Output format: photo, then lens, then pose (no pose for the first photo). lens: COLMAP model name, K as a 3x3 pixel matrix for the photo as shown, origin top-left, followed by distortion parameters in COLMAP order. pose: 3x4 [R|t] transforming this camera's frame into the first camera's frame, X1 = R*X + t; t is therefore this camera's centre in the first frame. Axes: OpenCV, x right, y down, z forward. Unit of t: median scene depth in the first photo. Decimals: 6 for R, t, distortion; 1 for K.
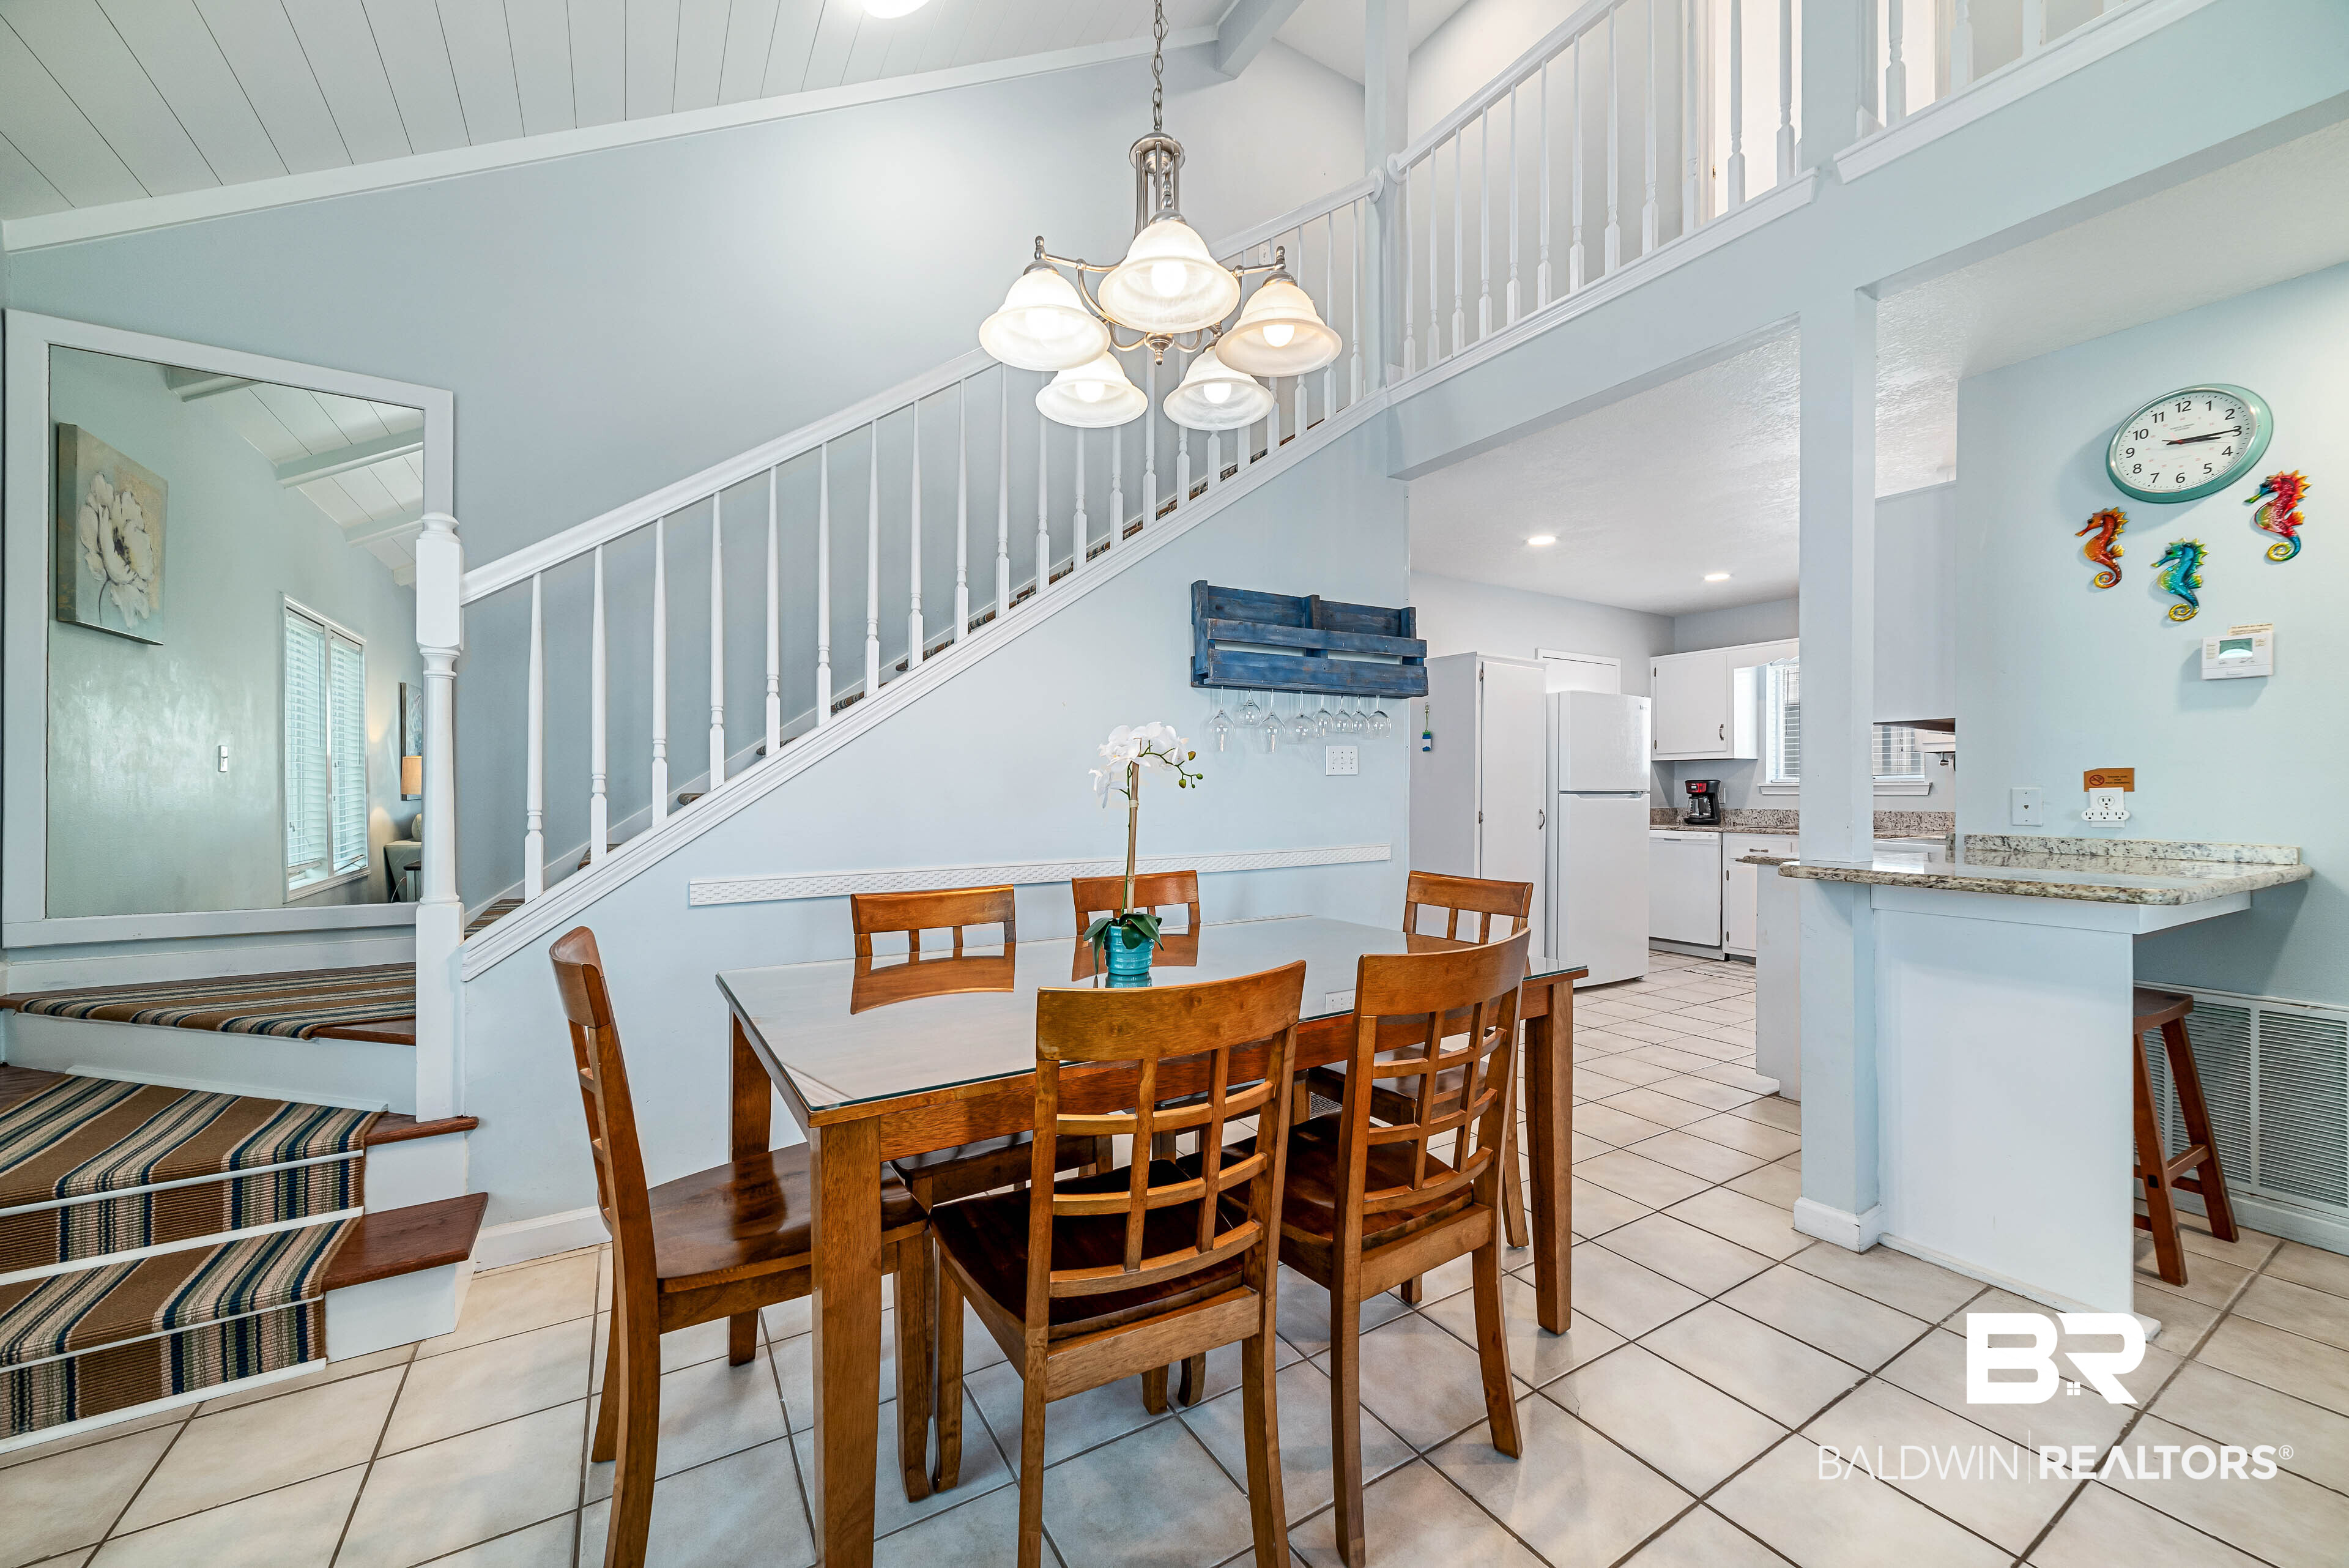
lens RADIAL K [[905.7, 0, 1174.7], [0, 905.7, 789.4], [0, 0, 1]] dist [-0.003332, -0.000229]
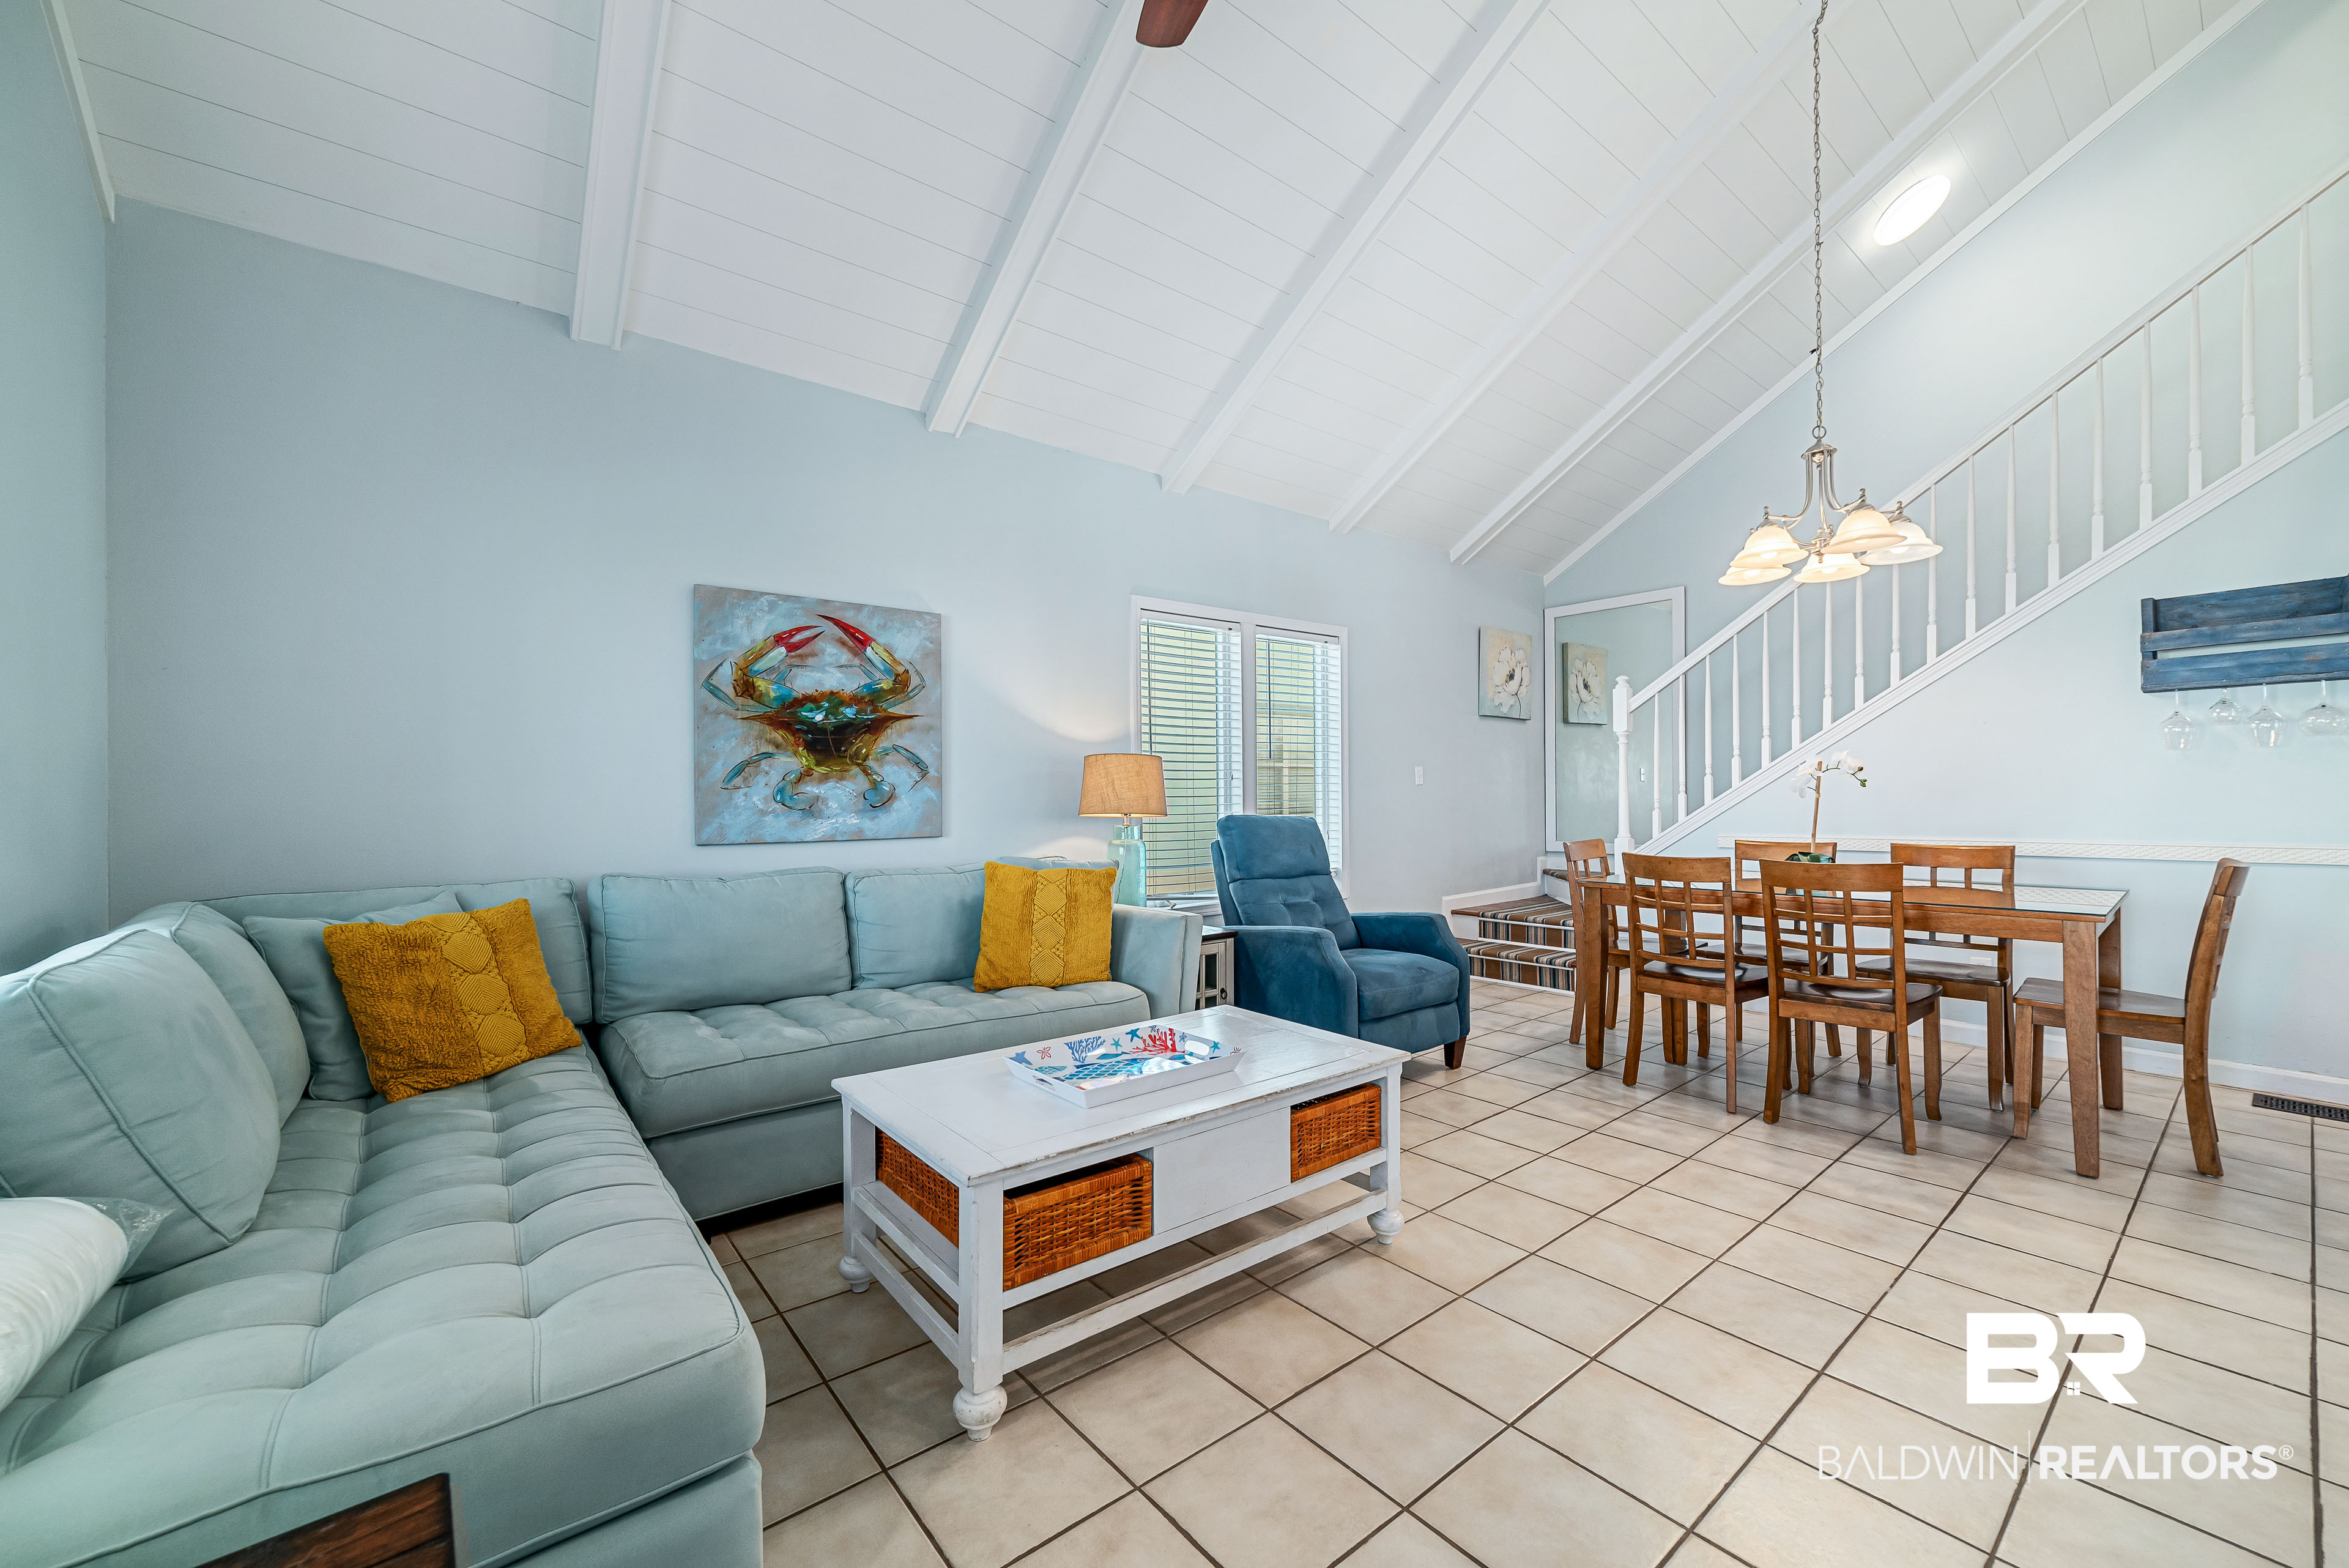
lens RADIAL K [[905.7, 0, 1174.7], [0, 905.7, 789.4], [0, 0, 1]] dist [-0.003332, -0.000229]
pose [[0.123800, -0.007591, -0.992278, 1.021327], [0.010993, 0.999920, -0.006278, 0.000305], [0.992246, -0.010131, 0.123873, -0.349434]]
